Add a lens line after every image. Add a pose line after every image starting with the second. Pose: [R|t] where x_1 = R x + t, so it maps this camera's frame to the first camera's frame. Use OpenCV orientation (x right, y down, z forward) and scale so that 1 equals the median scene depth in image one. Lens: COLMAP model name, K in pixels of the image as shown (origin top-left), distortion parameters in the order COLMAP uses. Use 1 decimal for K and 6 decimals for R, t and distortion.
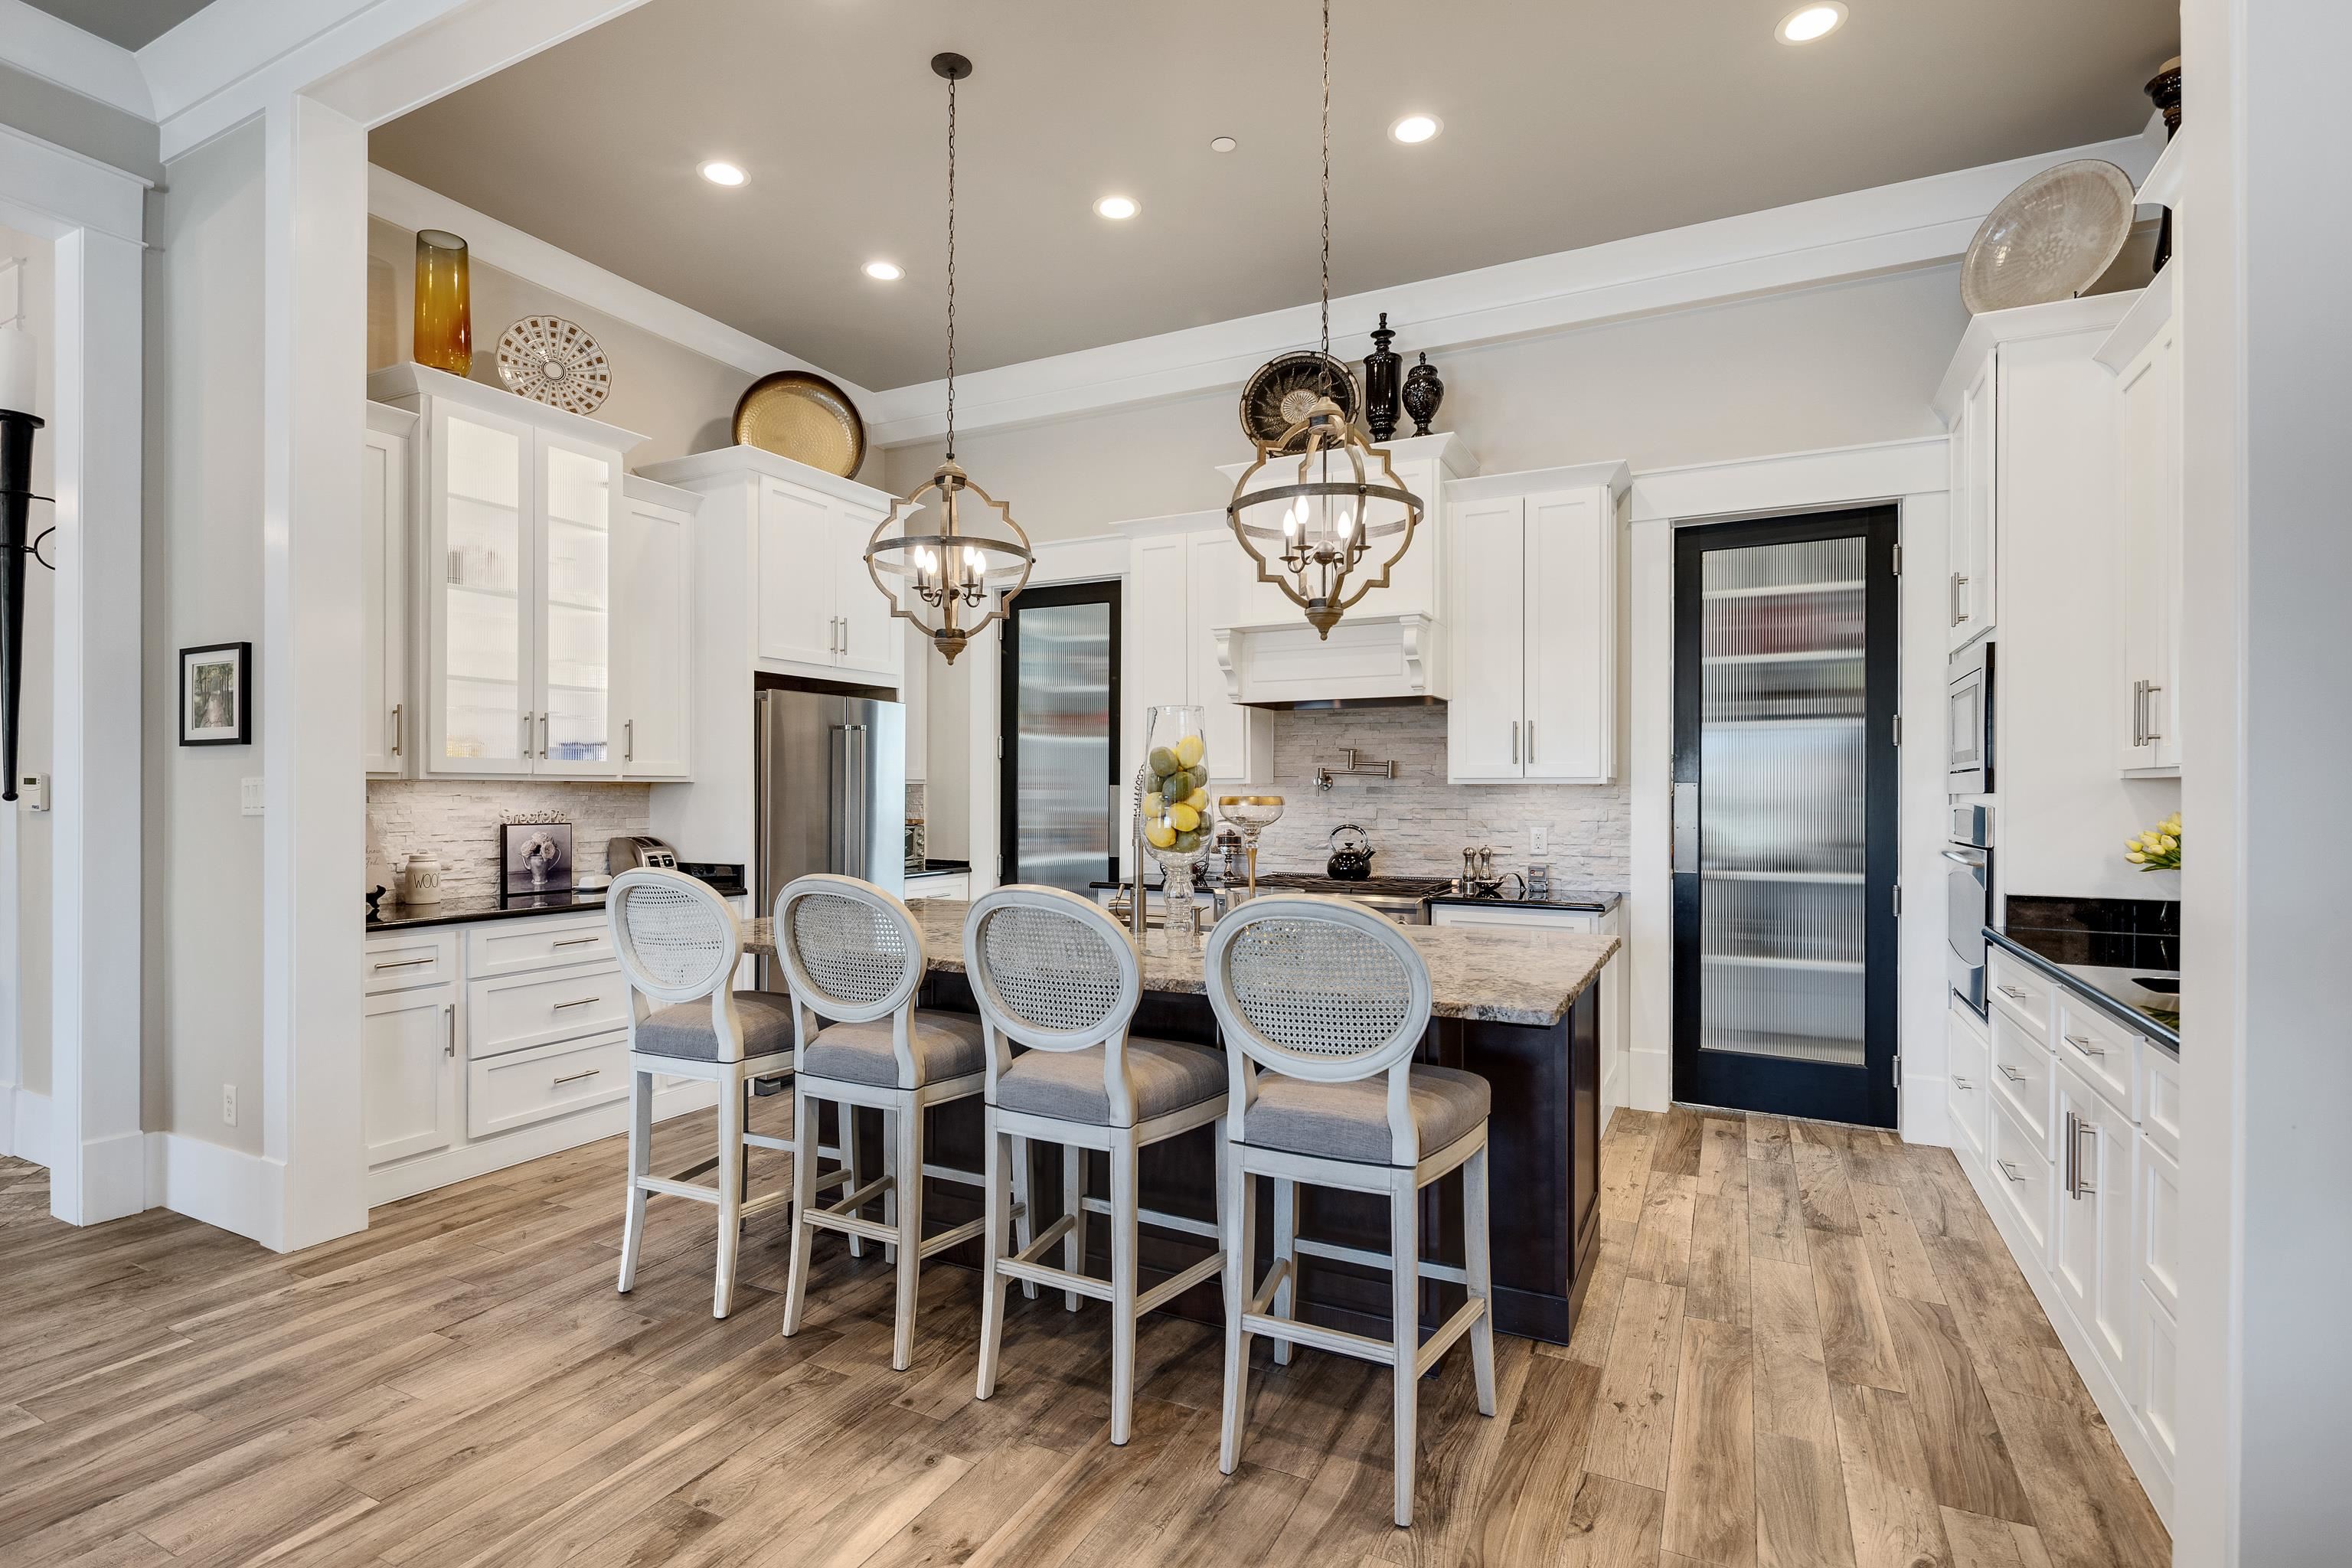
lens RADIAL K [[1130.6, 0, 1182.0], [0, 1130.6, 789.2], [0, 0, 1]] dist [-0.013344, 0.000316]
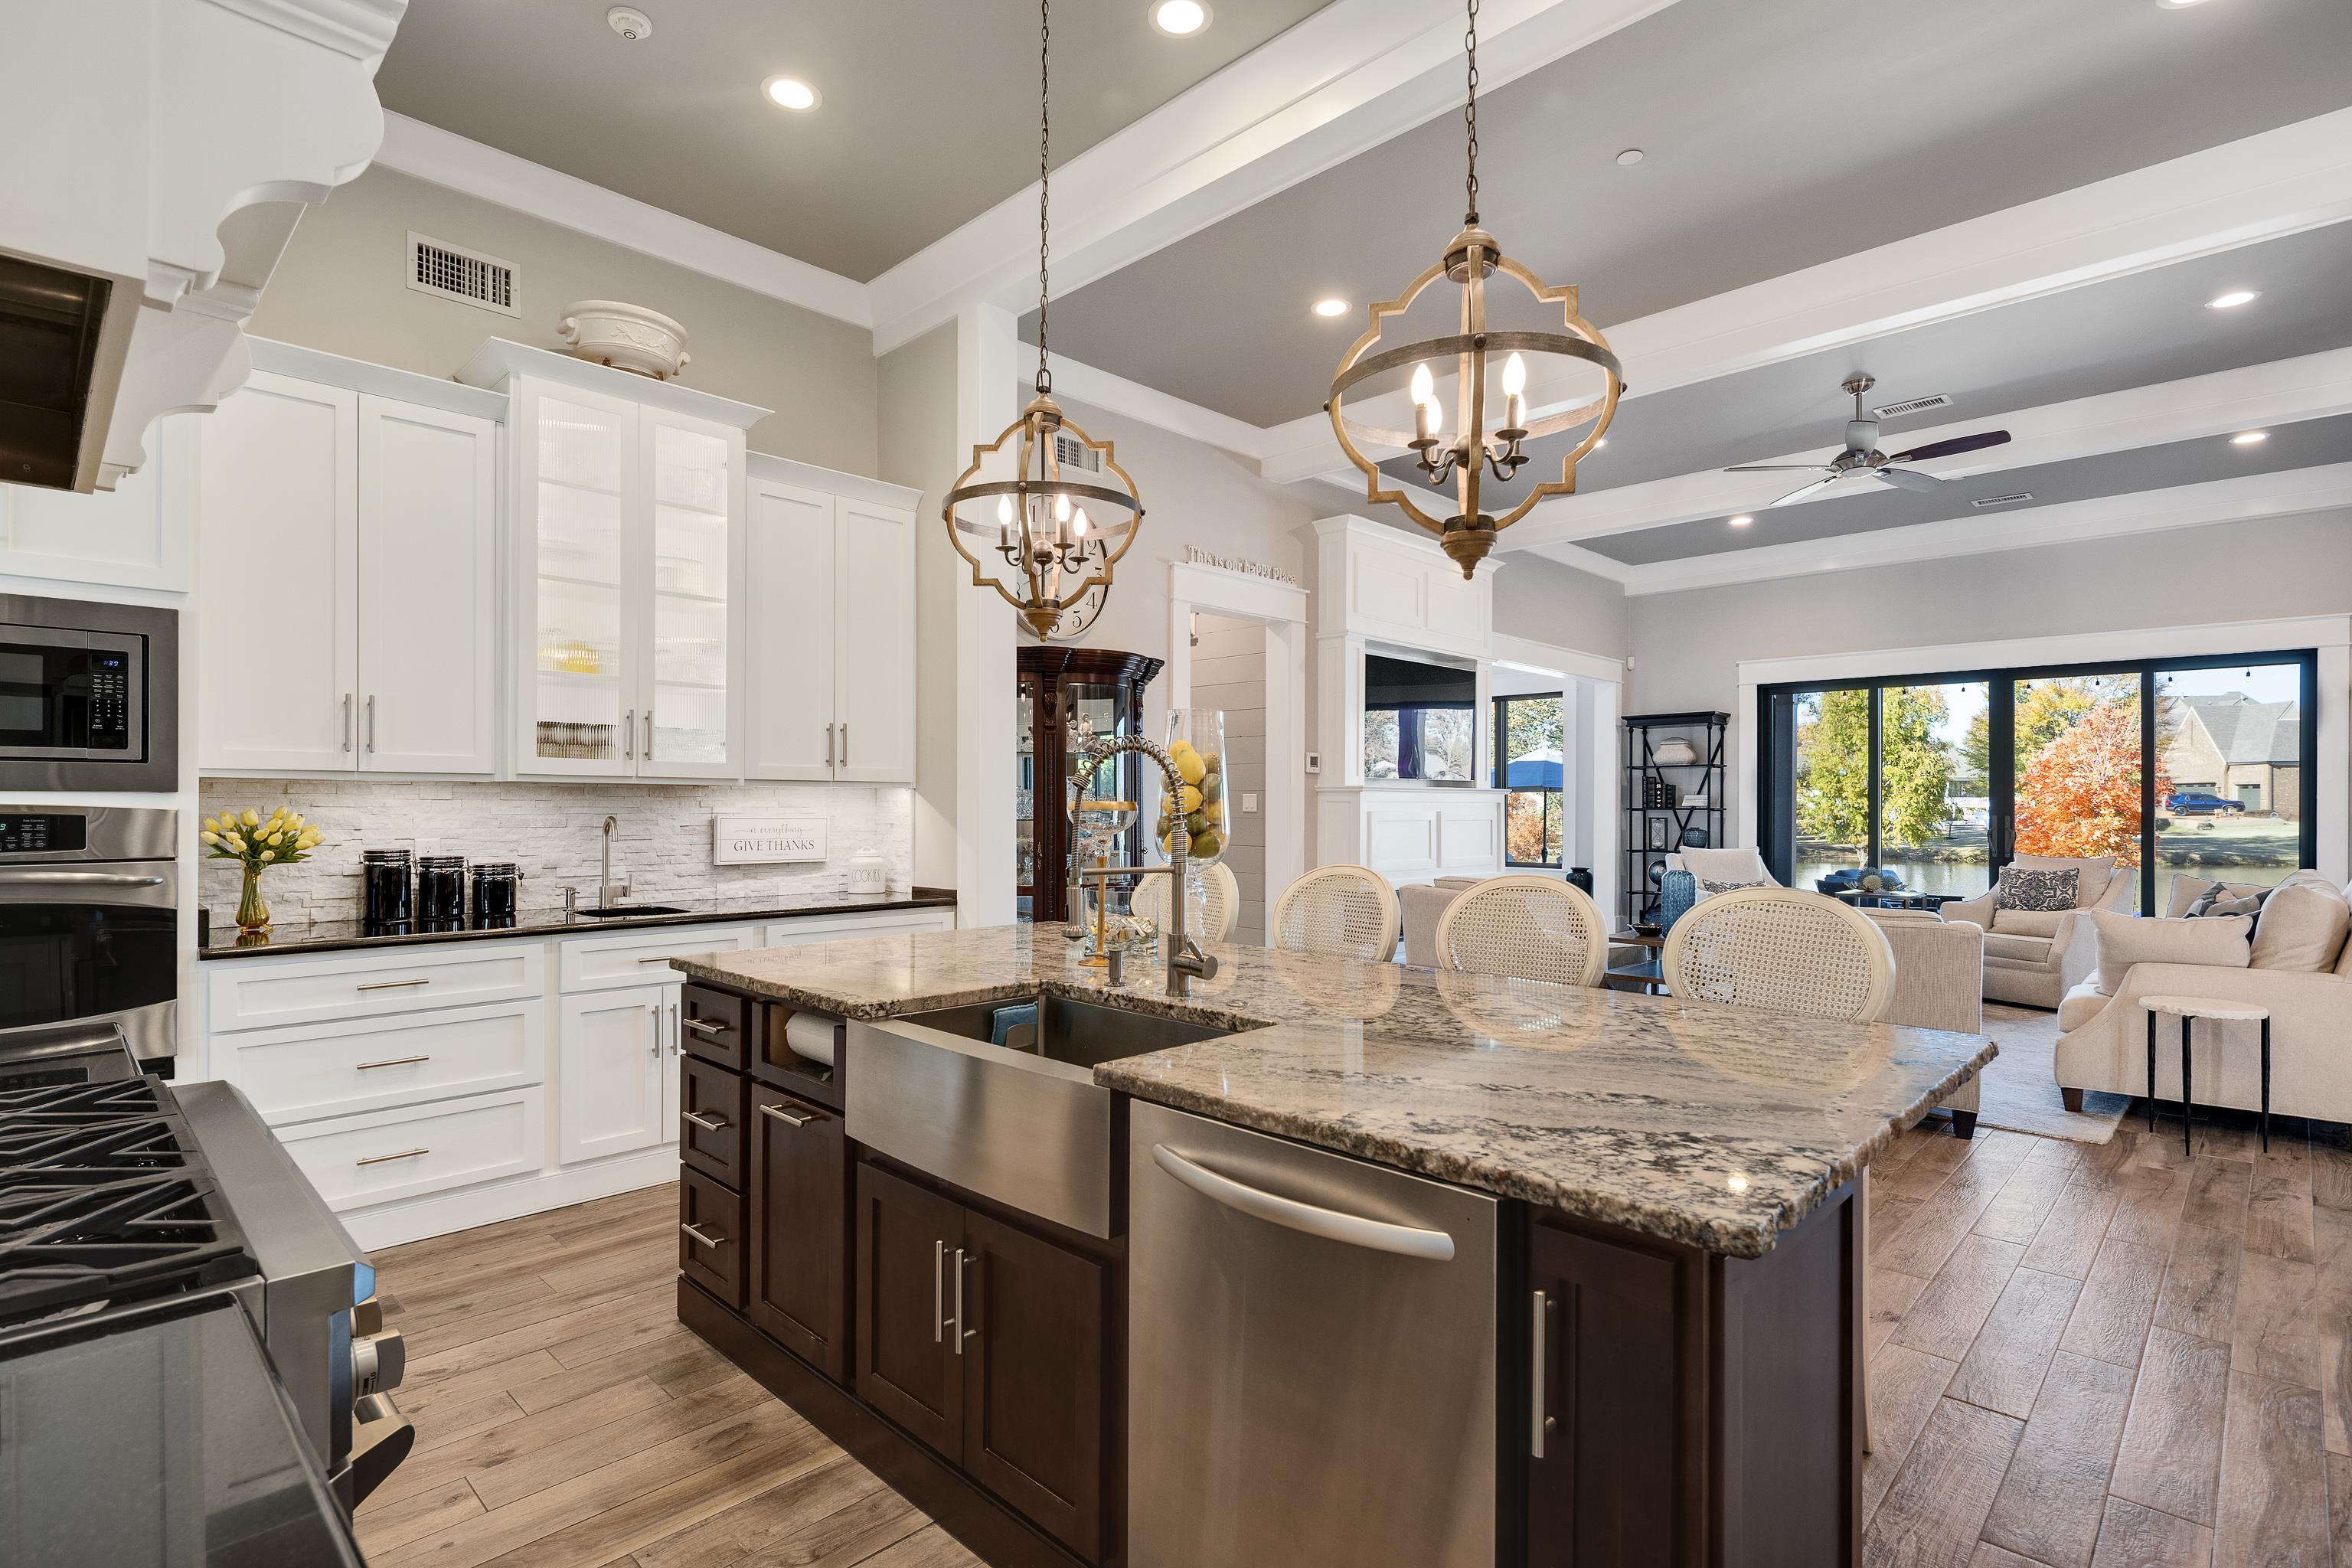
lens RADIAL K [[1130.6, 0, 1170.3], [0, 1130.6, 781.9], [0, 0, 1]] dist [-0.013344, 0.000316]
pose [[0.956664, 0.003559, -0.291171, 0.124338], [-0.007677, 0.999886, -0.013003, 0.000125], [0.291091, 0.014675, 0.956583, 0.245490]]
